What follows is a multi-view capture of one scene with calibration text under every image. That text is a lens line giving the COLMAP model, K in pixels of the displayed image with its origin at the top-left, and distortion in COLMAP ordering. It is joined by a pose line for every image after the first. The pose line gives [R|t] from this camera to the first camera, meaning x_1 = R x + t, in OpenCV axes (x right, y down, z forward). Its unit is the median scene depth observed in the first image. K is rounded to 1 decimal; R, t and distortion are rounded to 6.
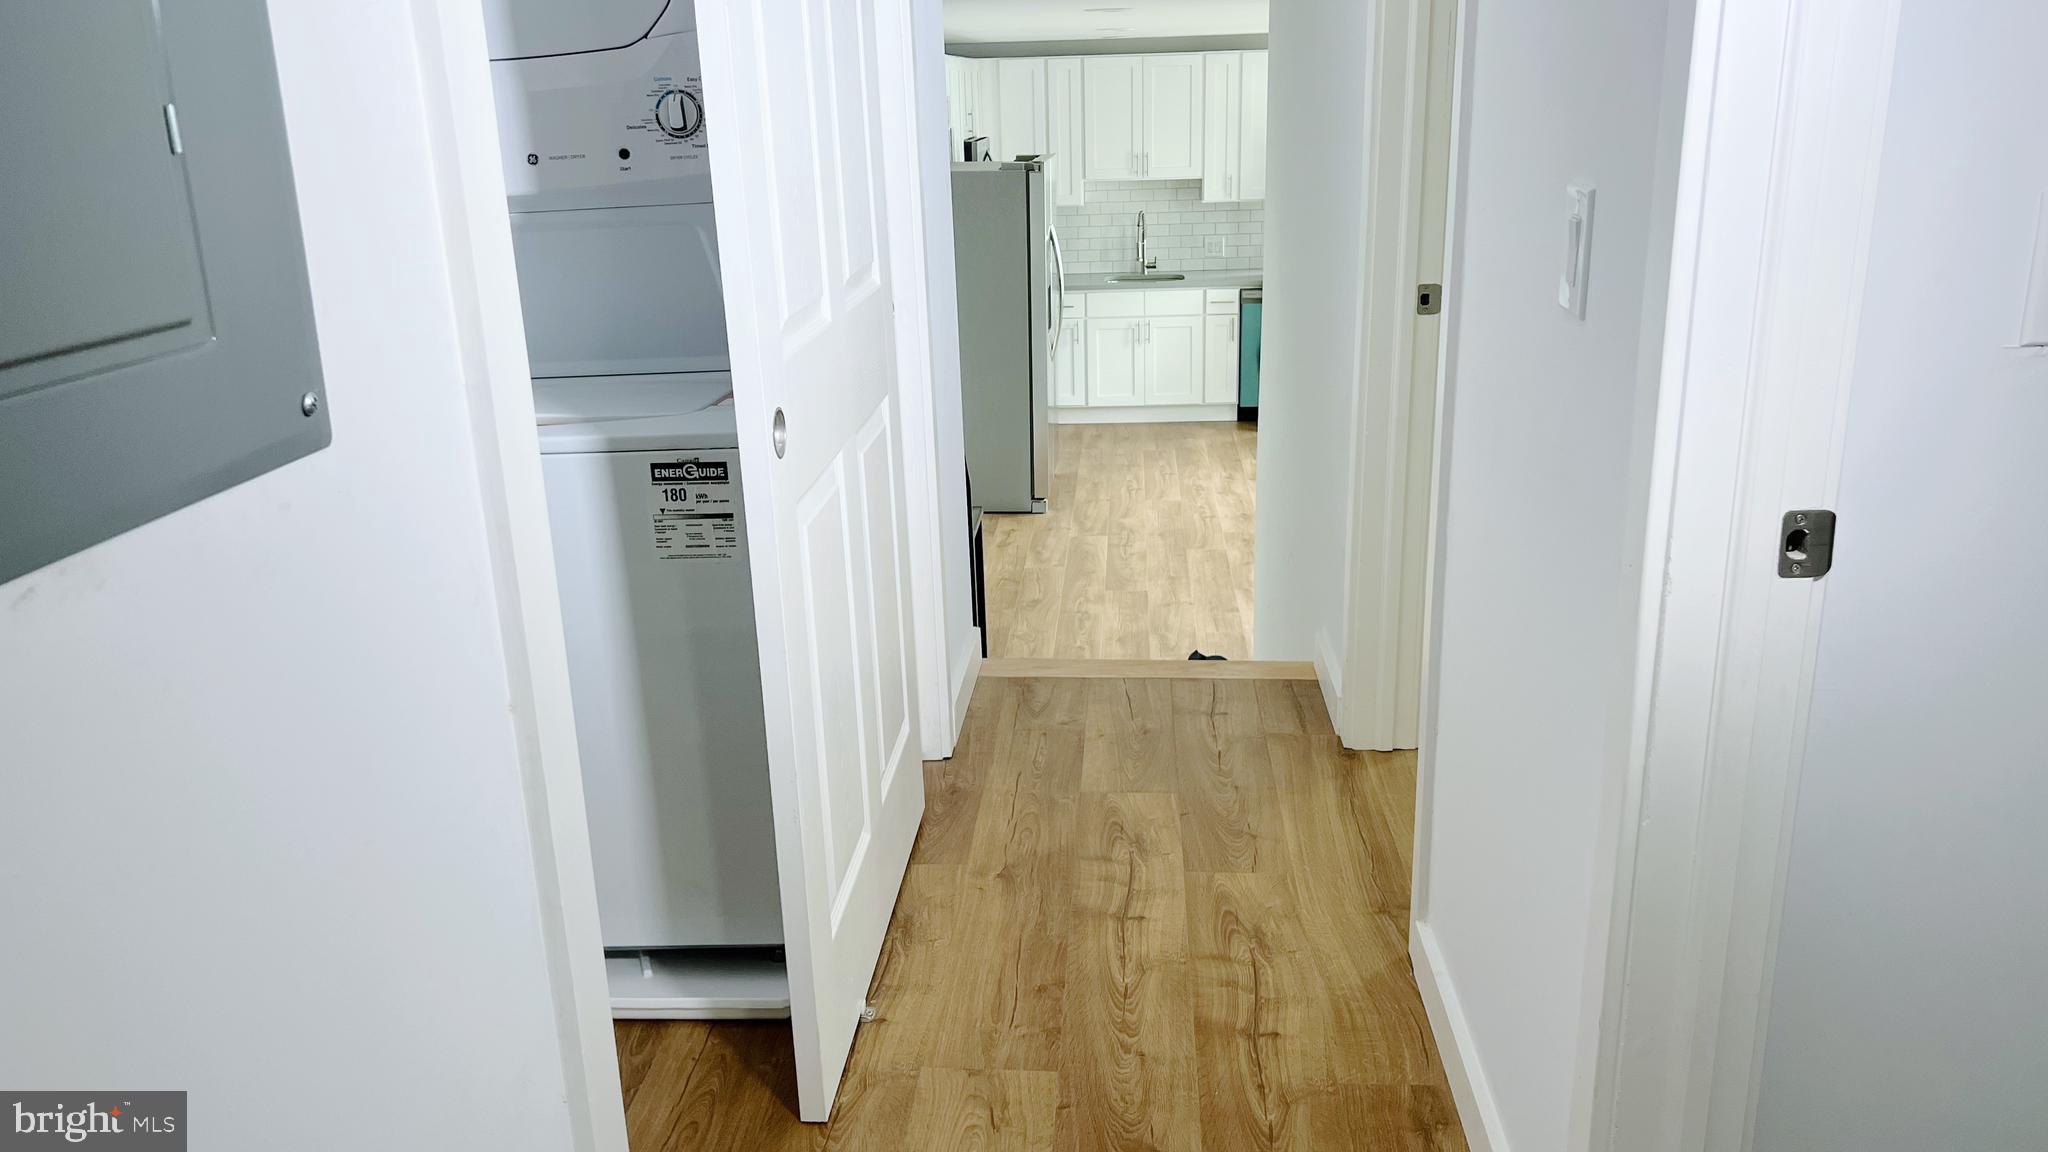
lens RADIAL K [[1558.5, 0, 1022.8], [0, 1558.5, 572.2], [0, 0, 1]] dist [0.014479, 0.003577]
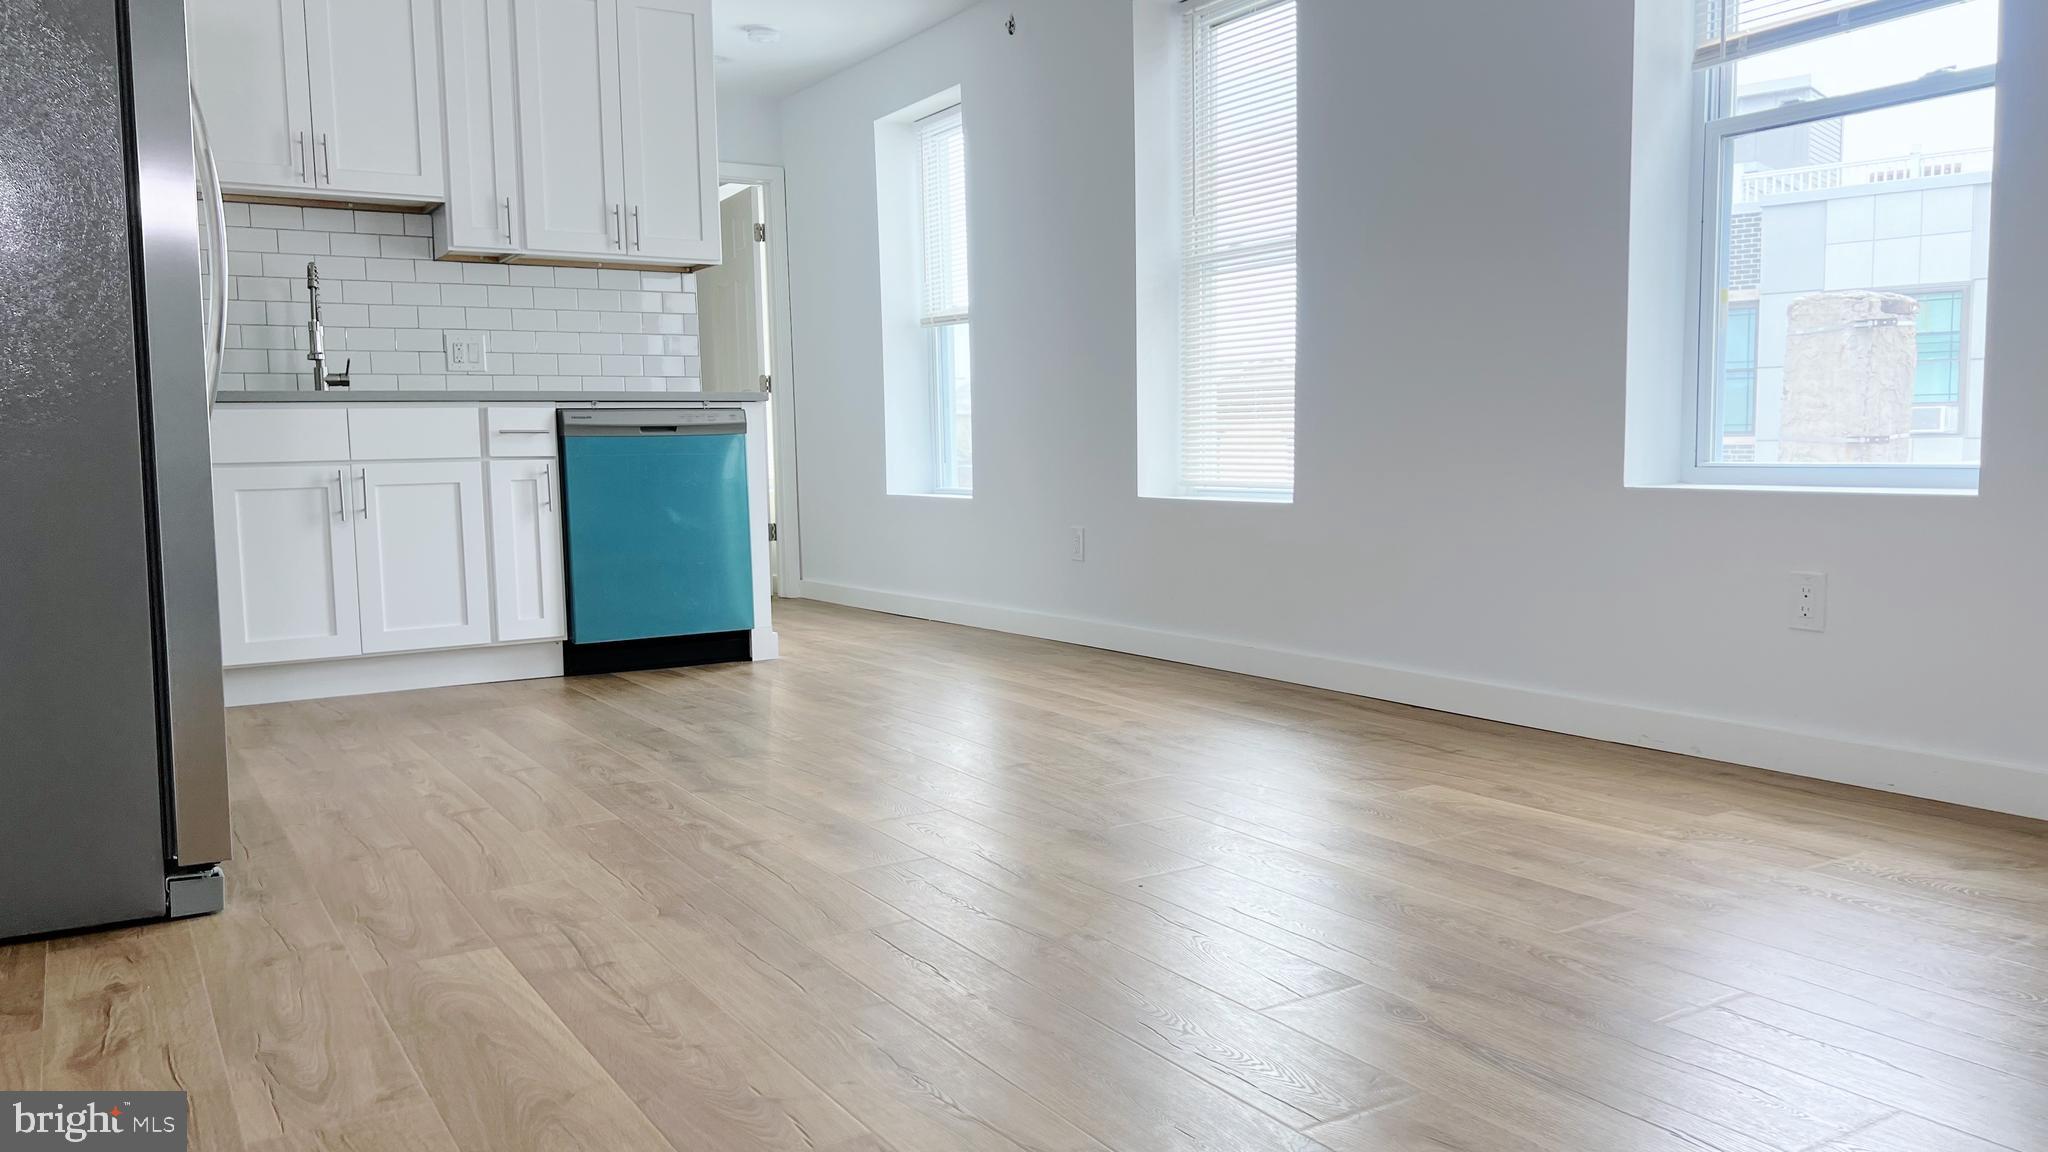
lens RADIAL K [[1558.5, 0, 1037.6], [0, 1558.5, 575.3], [0, 0, 1]] dist [0.014479, 0.003577]
pose [[0.815464, -0.038125, 0.577550, -0.028856], [0.168921, 0.970065, -0.174470, -0.021022], [-0.553610, 0.239834, 0.797494, 0.639666]]
